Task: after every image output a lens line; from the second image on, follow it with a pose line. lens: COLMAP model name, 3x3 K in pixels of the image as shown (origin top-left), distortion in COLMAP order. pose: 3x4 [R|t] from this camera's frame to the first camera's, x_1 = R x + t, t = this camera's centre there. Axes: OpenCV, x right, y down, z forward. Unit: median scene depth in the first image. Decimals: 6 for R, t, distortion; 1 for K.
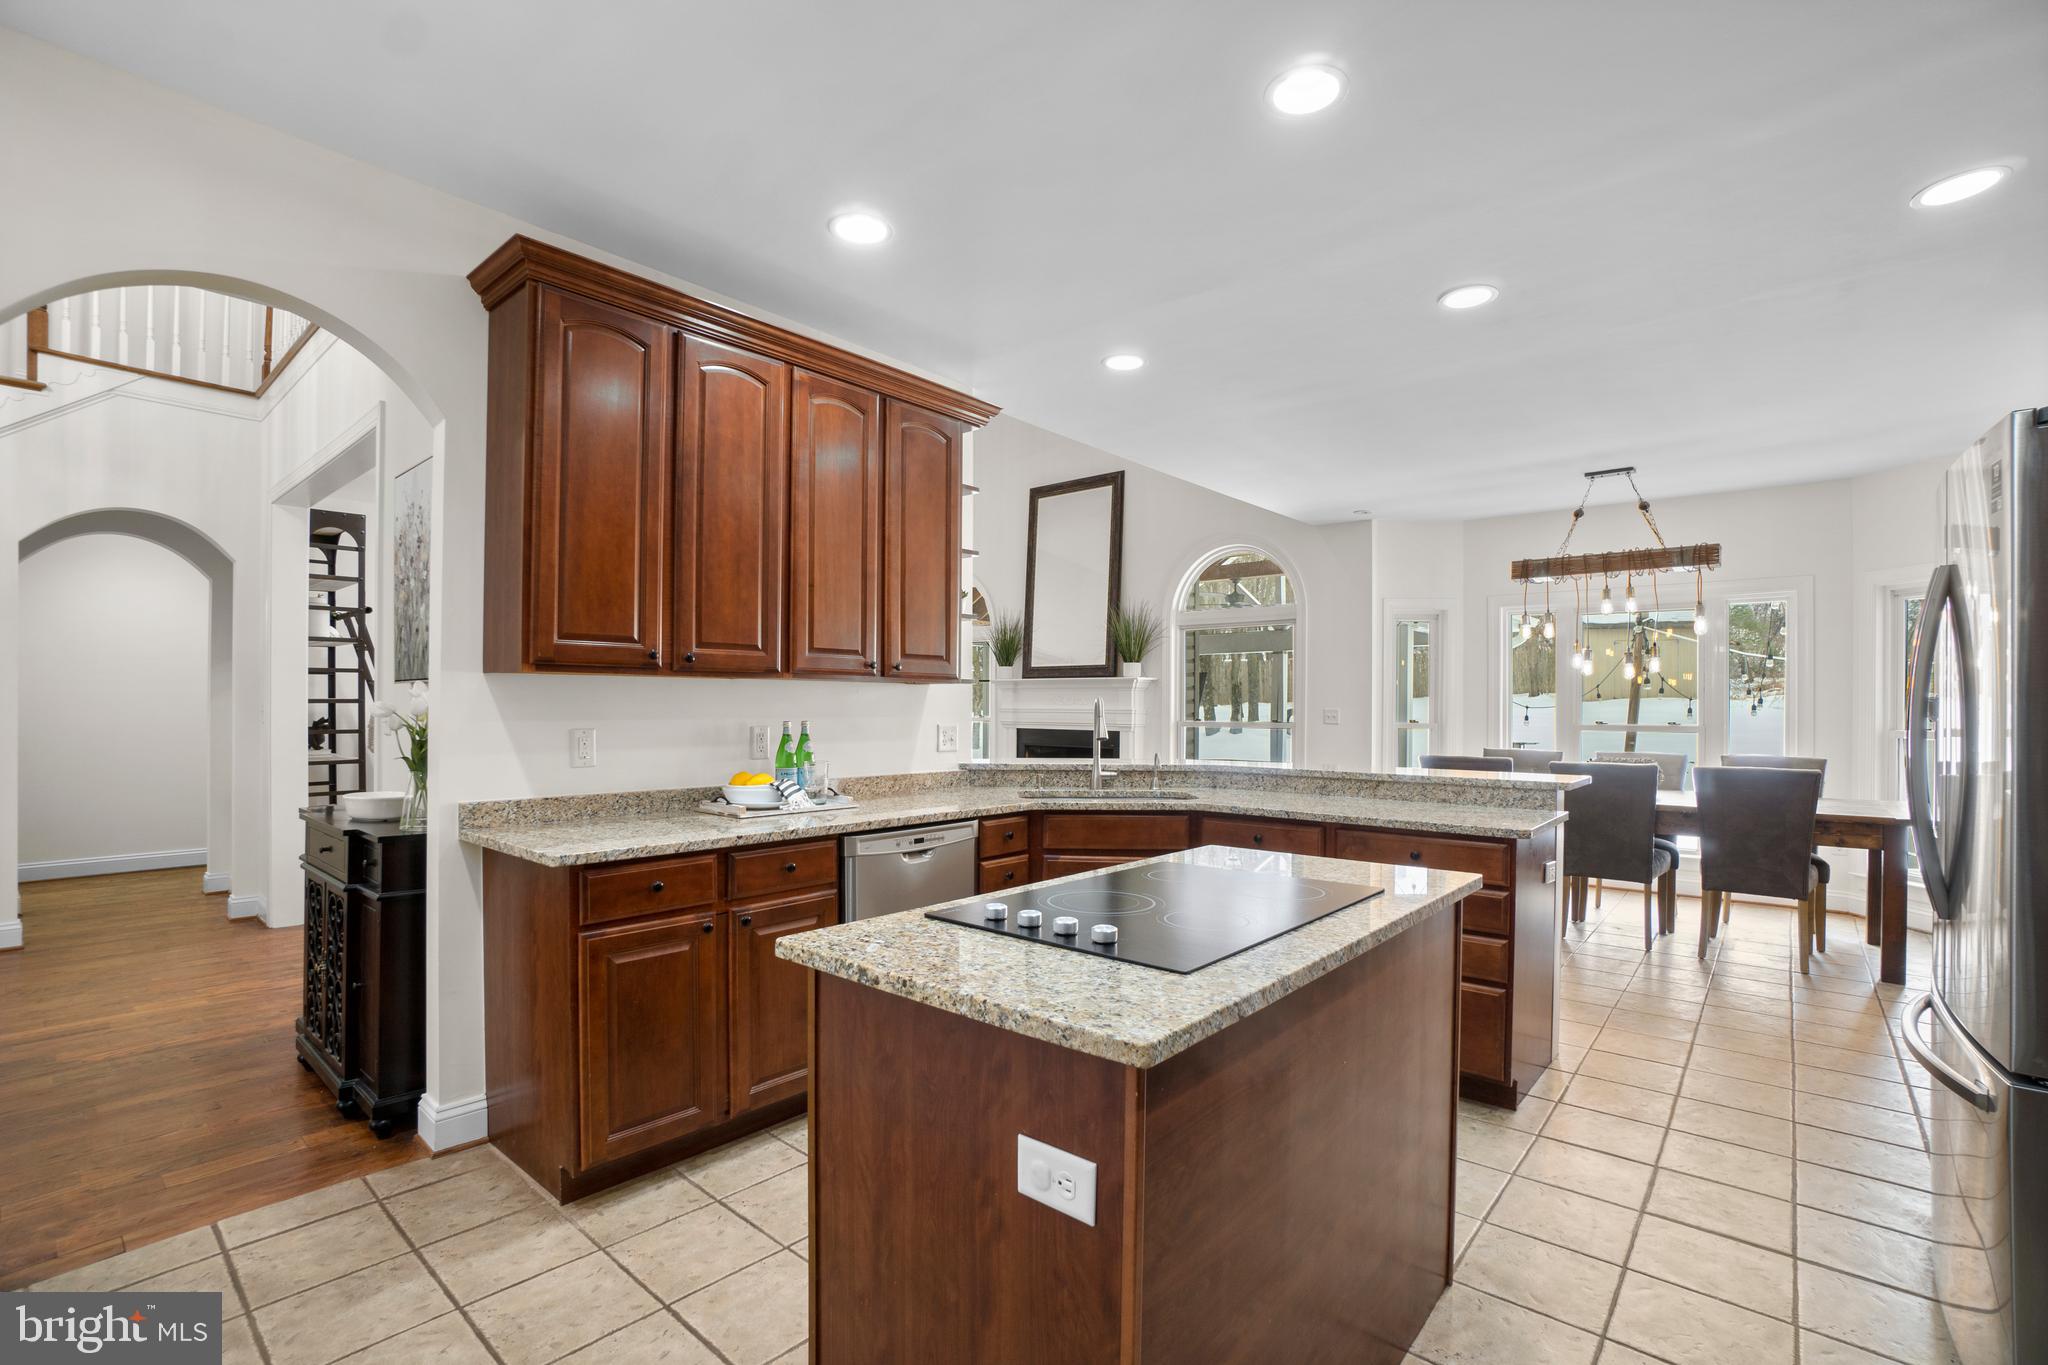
lens RADIAL K [[896.9, 0, 983.2], [0, 896.9, 701.4], [0, 0, 1]] dist [-0.016145, 0.000441]
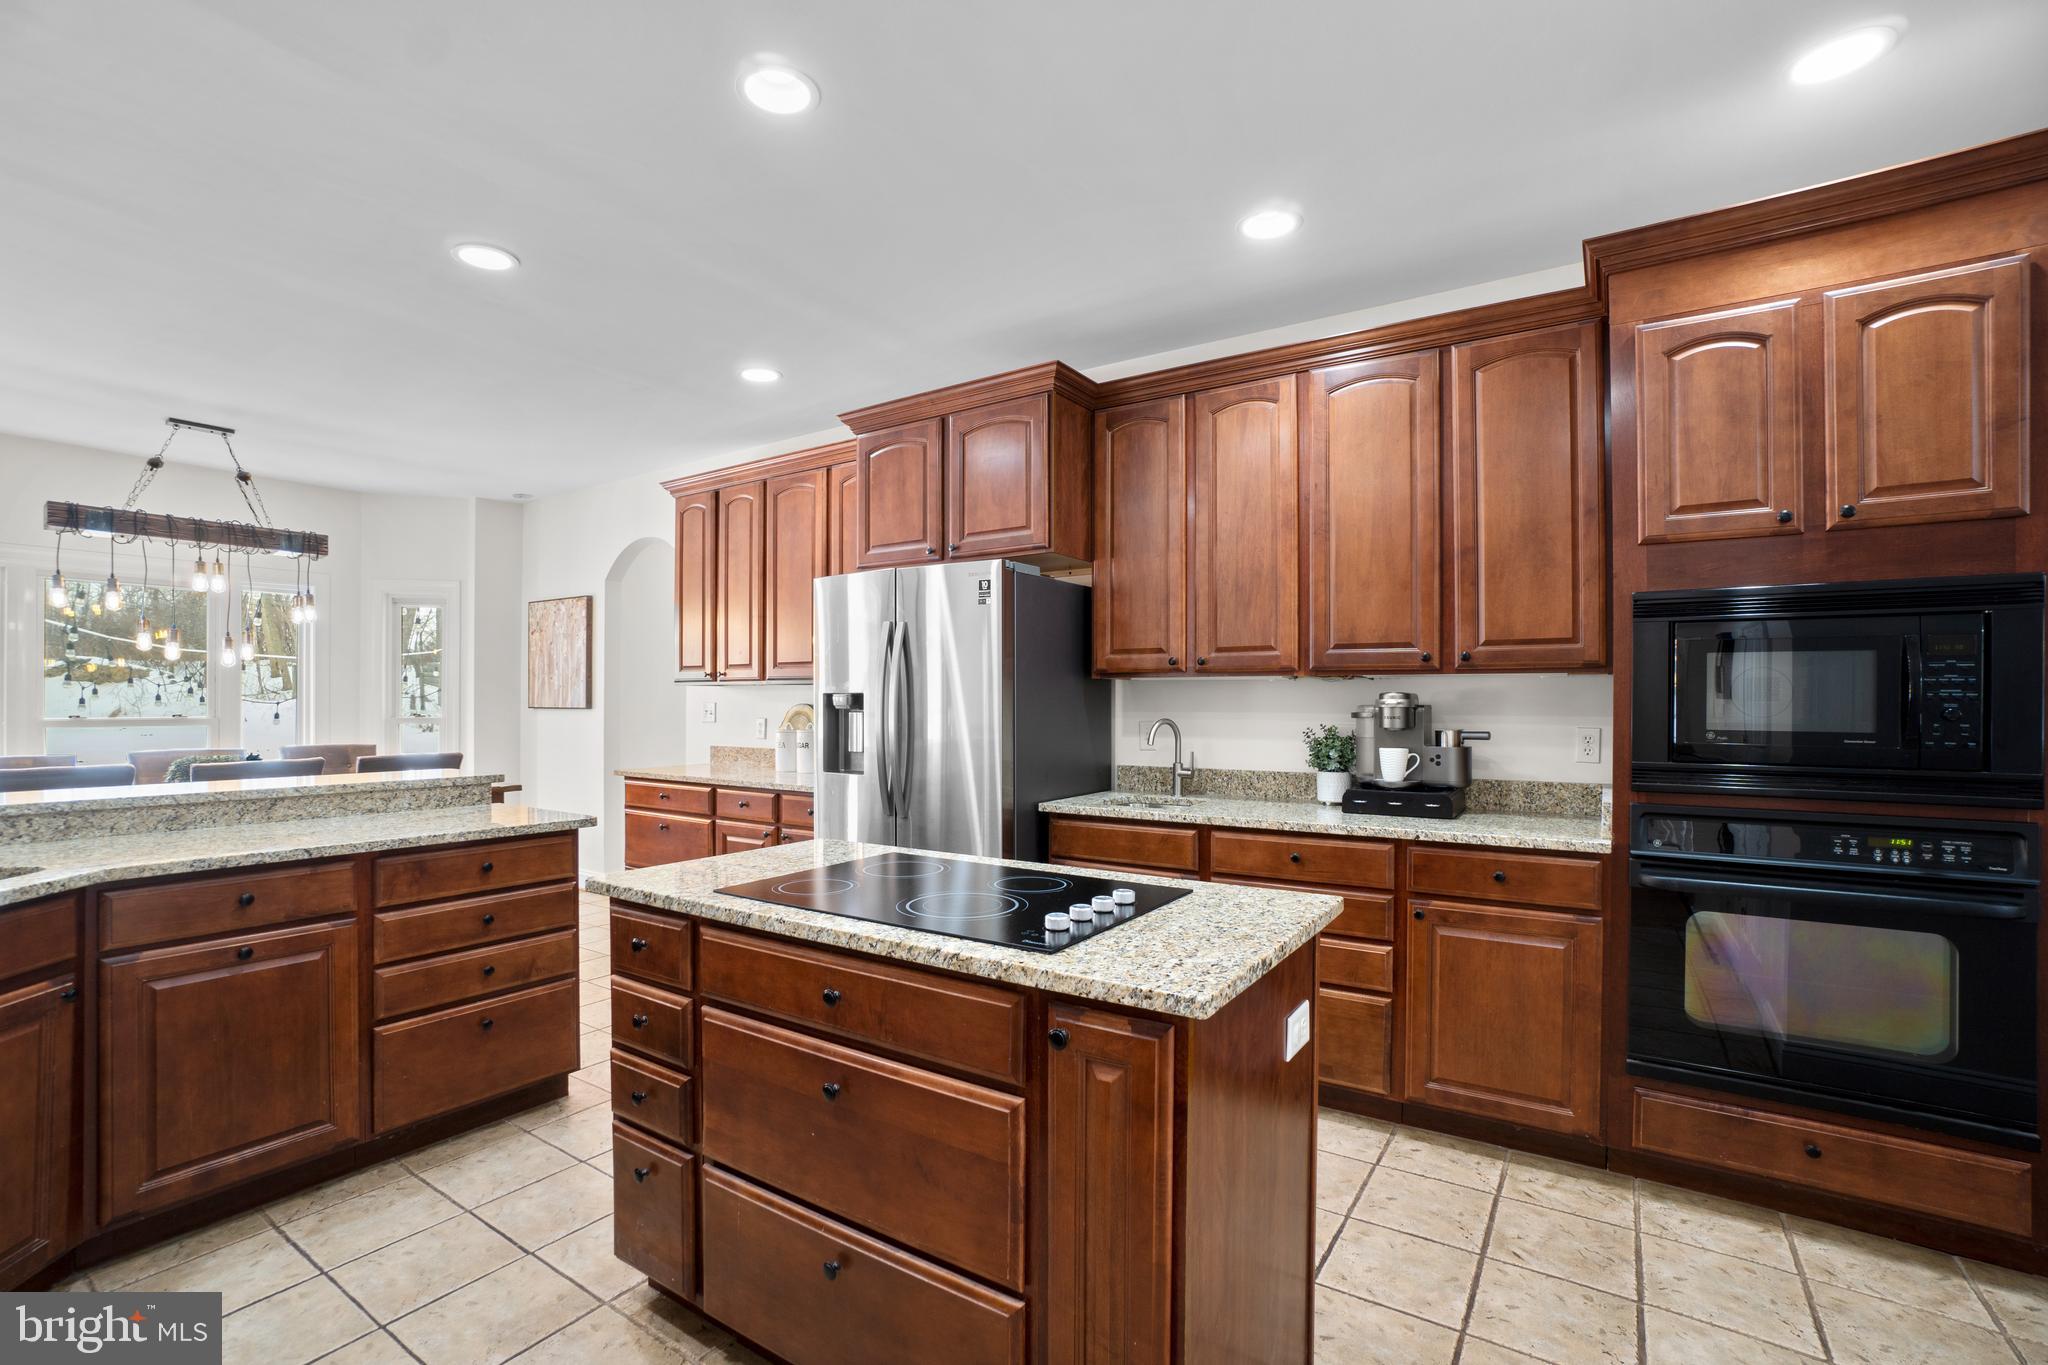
lens RADIAL K [[896.9, 0, 1021.6], [0, 896.9, 693.7], [0, 0, 1]] dist [-0.016145, 0.000441]
pose [[-0.135511, 0.002226, 0.990773, -0.263309], [-0.009290, 0.999951, -0.003517, -0.001726], [-0.990732, -0.009681, -0.135483, 0.330966]]
